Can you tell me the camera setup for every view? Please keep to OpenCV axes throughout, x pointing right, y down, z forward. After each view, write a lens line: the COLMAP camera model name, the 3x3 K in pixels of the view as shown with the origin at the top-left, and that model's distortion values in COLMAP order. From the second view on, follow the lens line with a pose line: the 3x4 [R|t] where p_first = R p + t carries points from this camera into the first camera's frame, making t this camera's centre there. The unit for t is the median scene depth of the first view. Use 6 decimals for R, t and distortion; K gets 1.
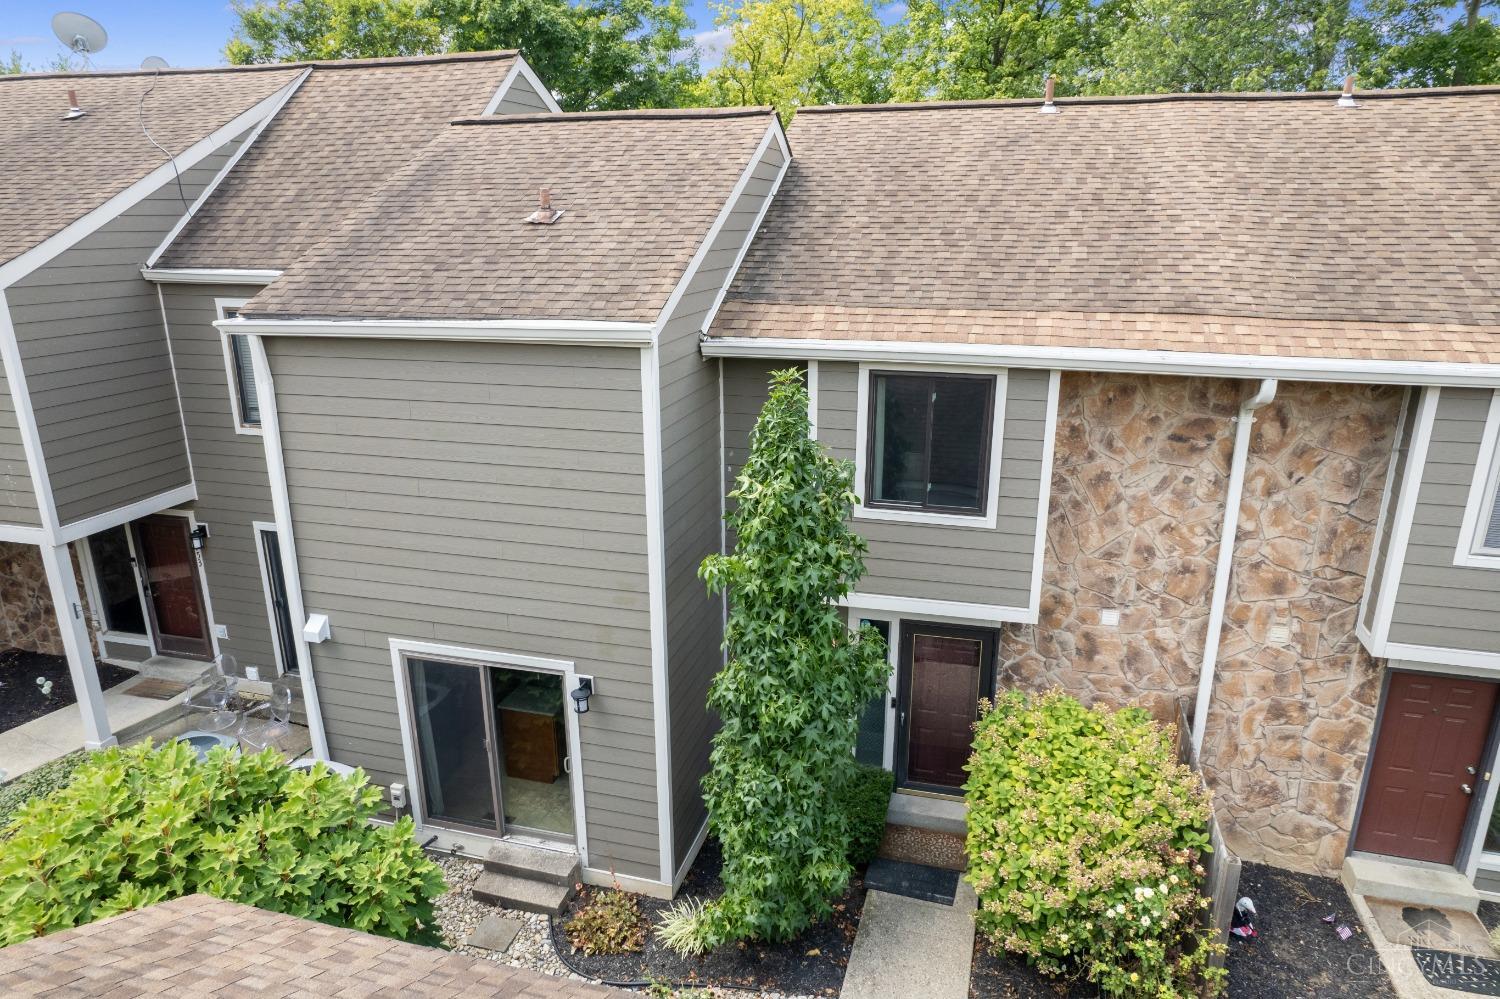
lens RADIAL K [[1104.9, 0, 719.2], [0, 1104.9, 392.3], [0, 0, 1]] dist [-0.039912, -0.003007]
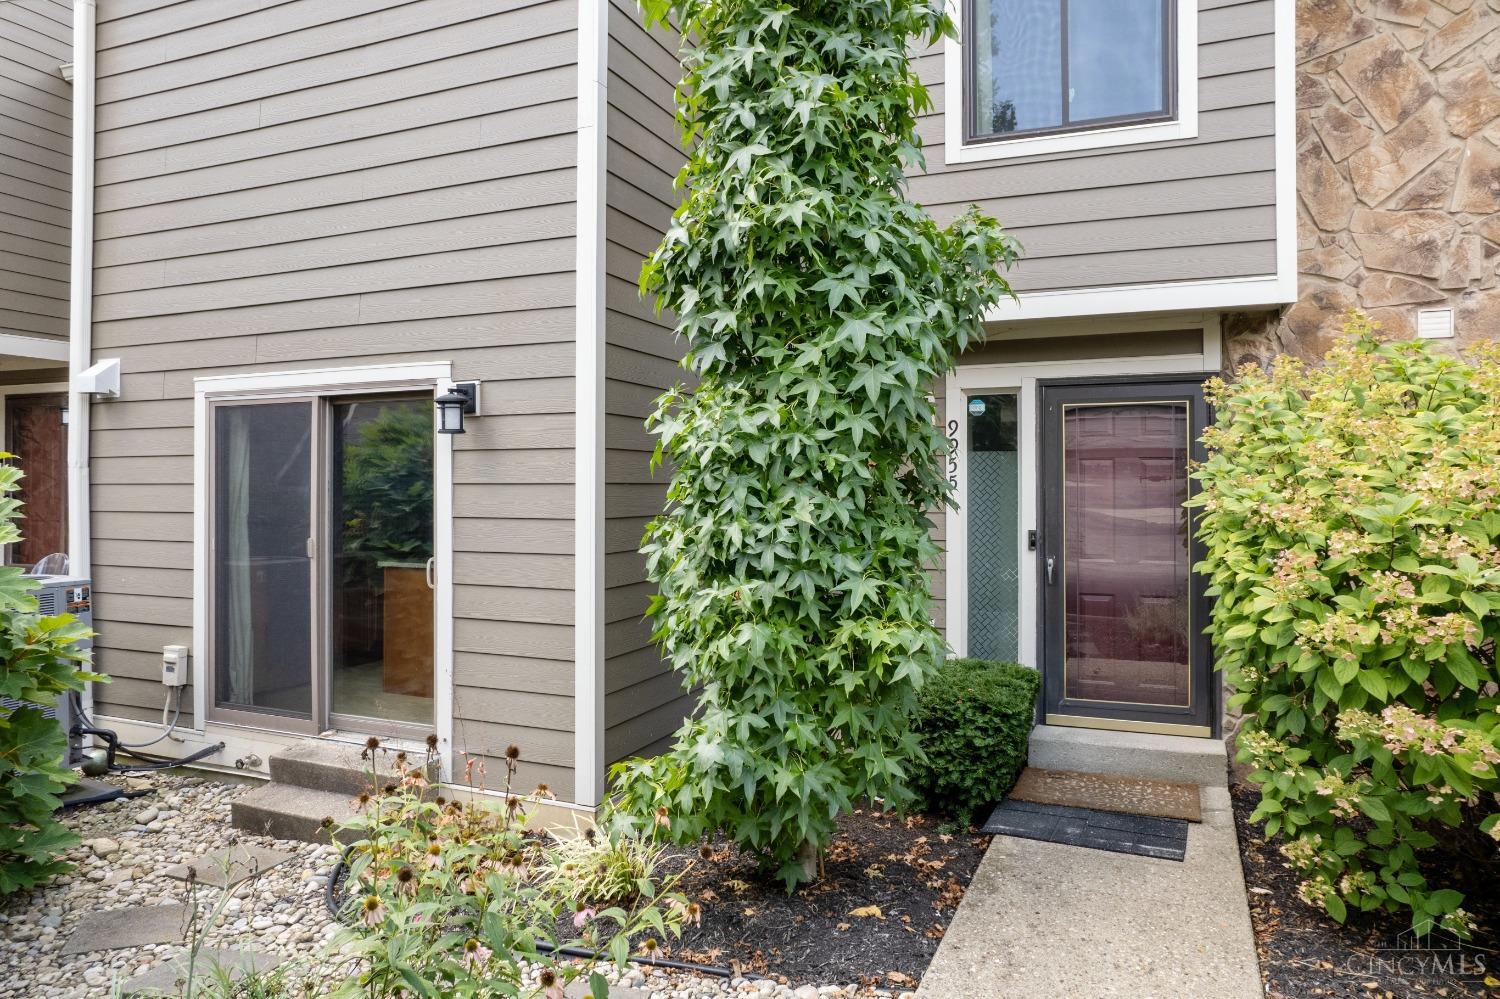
lens RADIAL K [[958.3, 0, 751.2], [0, 958.3, 491.5], [0, 0, 1]] dist [-0.062582, 0.059614]
pose [[0.992682, 0.005089, -0.120650, 0.081495], [-0.040130, 0.956231, -0.289848, 0.442161], [0.113894, 0.292568, 0.949438, 0.560326]]
